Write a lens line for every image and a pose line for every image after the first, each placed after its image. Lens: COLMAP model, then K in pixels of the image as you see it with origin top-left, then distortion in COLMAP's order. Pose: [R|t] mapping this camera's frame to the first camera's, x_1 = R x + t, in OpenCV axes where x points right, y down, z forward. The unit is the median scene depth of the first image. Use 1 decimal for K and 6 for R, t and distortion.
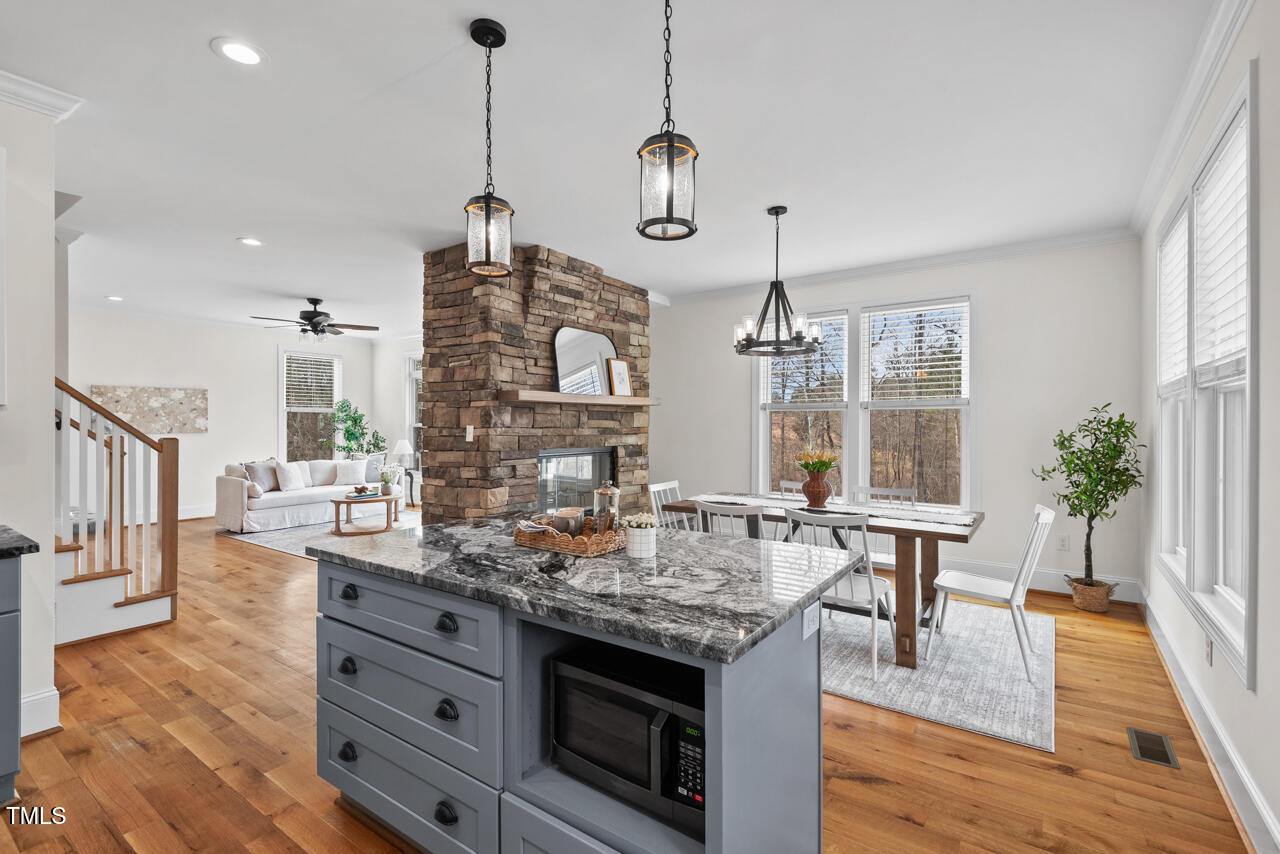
lens RADIAL K [[572.8, 0, 640.0], [0, 572.8, 427.0], [0, 0, 1]] dist [0.045890, -0.020140]
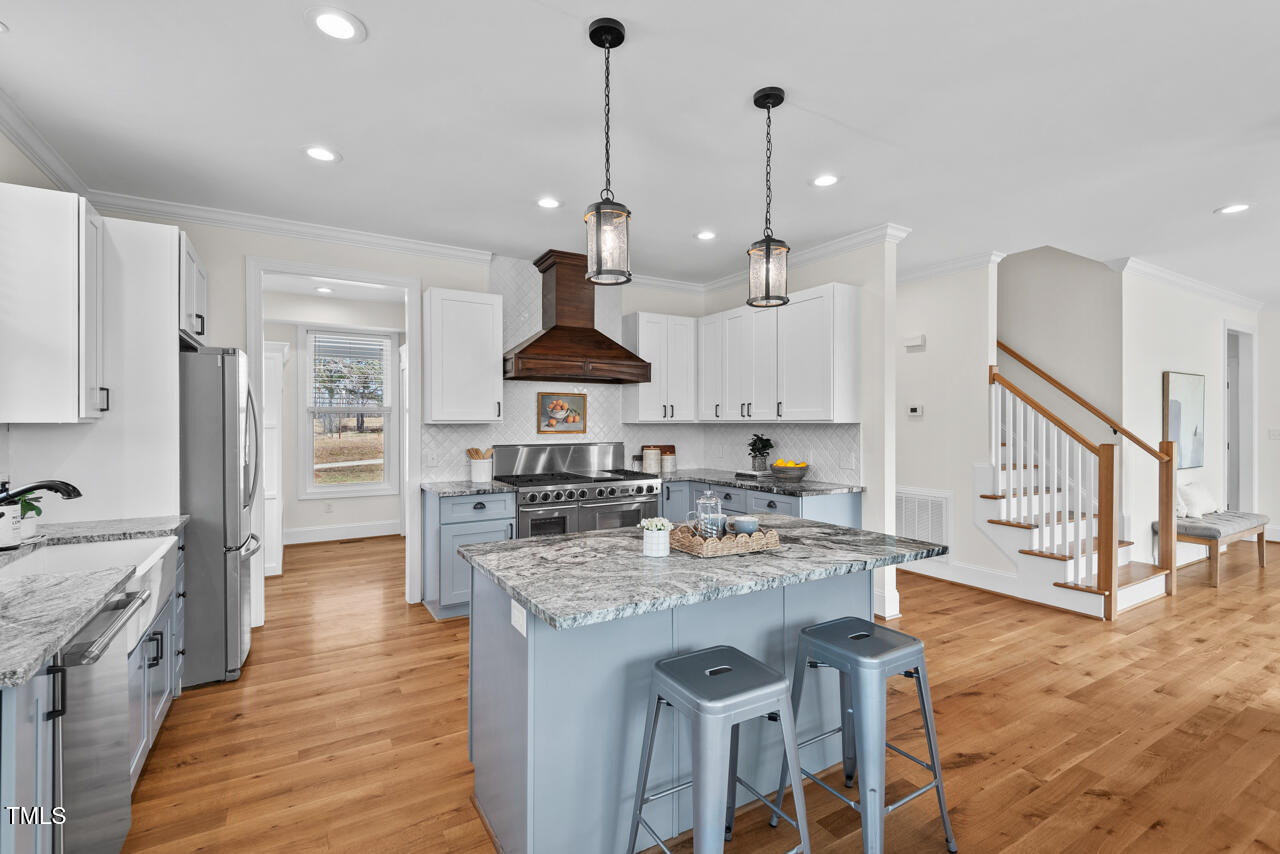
lens RADIAL K [[572.8, 0, 640.0], [0, 572.8, 427.0], [0, 0, 1]] dist [0.045890, -0.020140]
pose [[-0.404571, 0.003747, -0.914499, 0.565523], [-0.004150, 0.999974, 0.005933, -0.017819], [0.914497, 0.006195, -0.404545, 0.770156]]
